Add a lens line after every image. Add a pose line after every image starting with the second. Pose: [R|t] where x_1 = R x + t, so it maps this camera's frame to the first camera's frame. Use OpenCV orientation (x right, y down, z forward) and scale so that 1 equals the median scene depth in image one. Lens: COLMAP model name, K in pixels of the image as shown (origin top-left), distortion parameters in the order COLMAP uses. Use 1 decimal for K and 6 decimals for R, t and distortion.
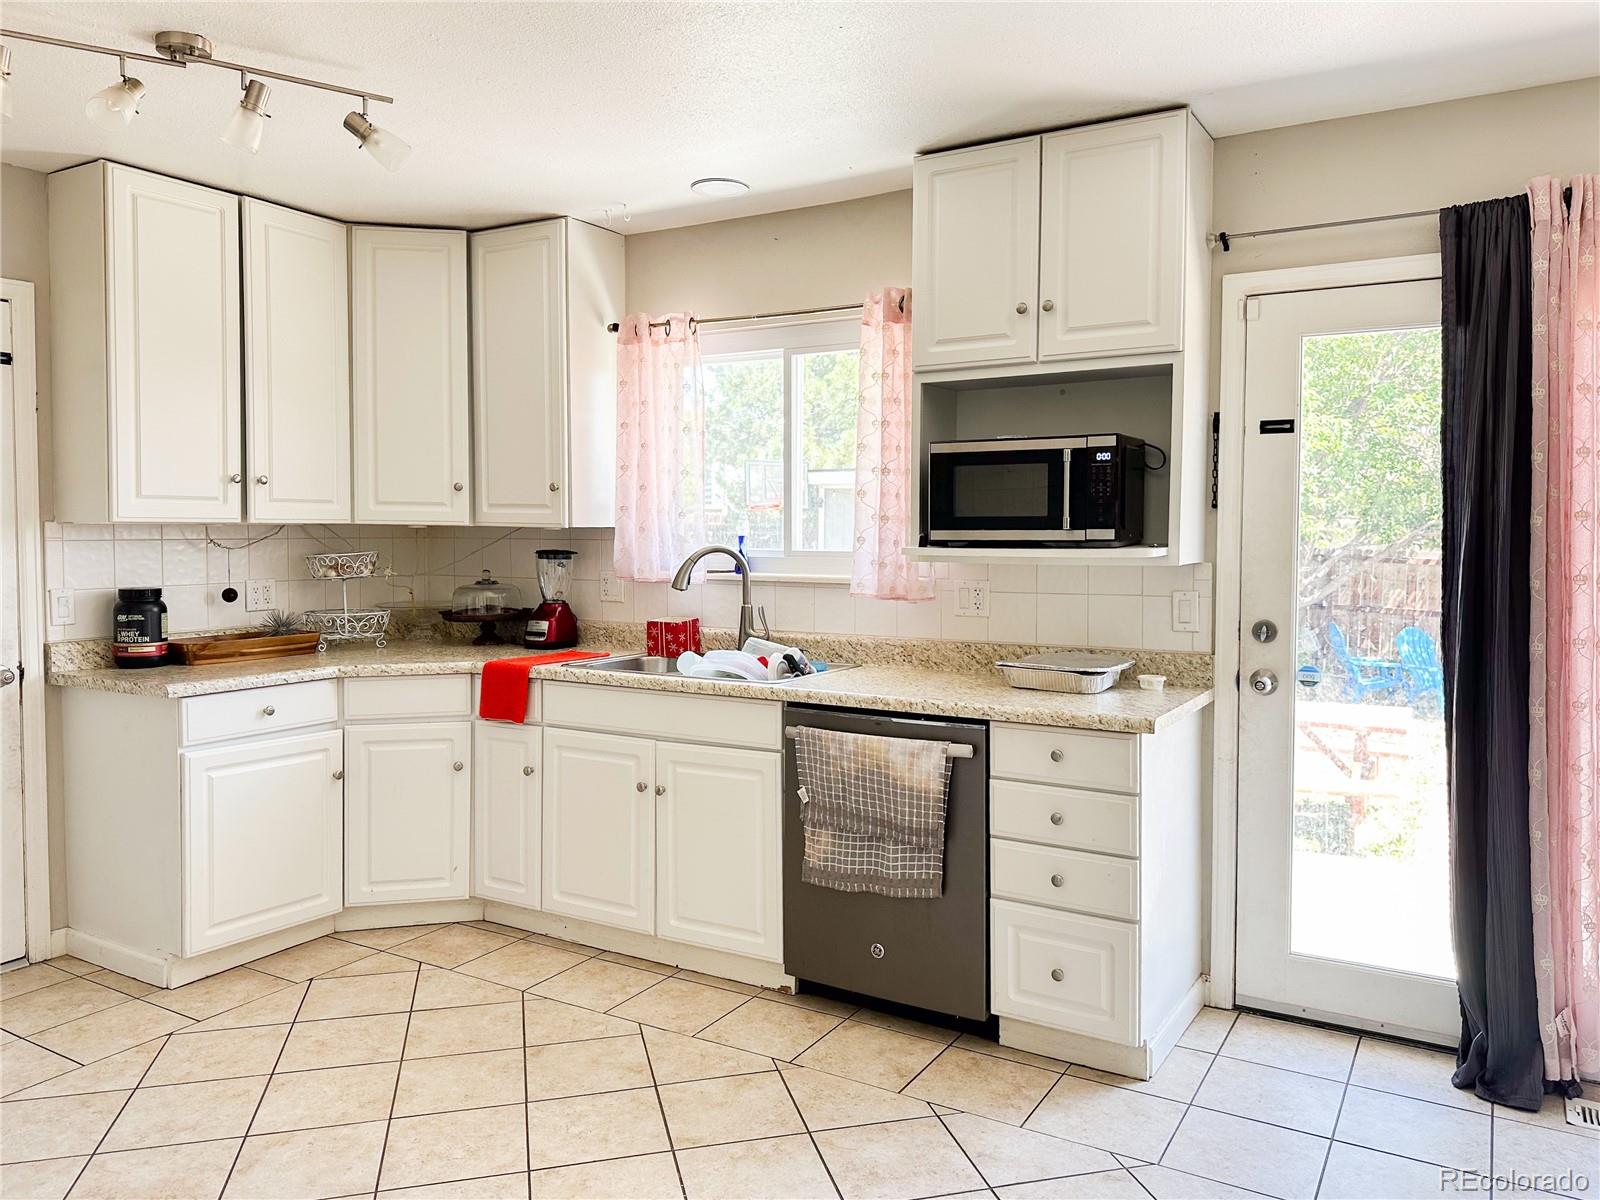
lens RADIAL K [[1168.4, 0, 800.0], [0, 1168.4, 600.0], [0, 0, 1]] dist [0.155843, -0.229518]
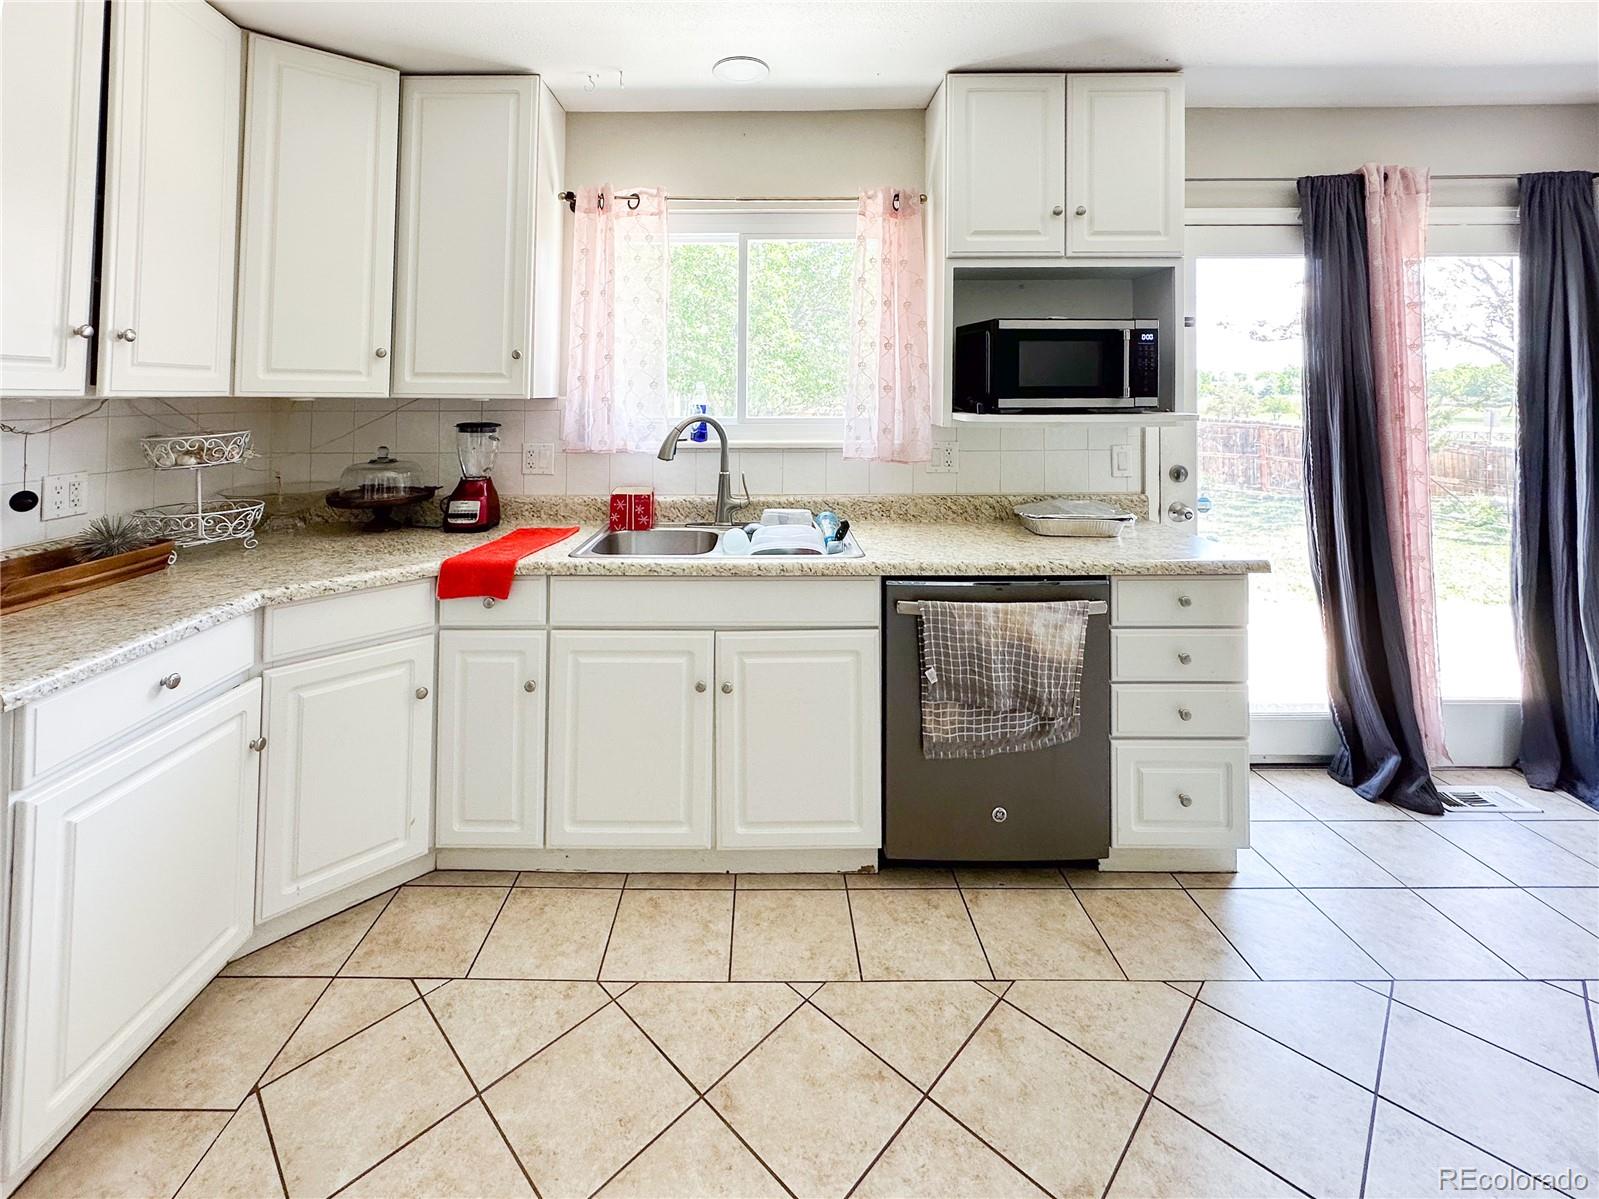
lens RADIAL K [[719.8, 0, 798.5], [0, 719.8, 384.1], [0, 0, 1]] dist [-0.003123, 0.004005]
pose [[0.856667, 0.004115, 0.515854, -0.350694], [0.035921, 0.997065, -0.067606, -0.031073], [-0.514618, 0.076446, 0.854005, 0.466685]]
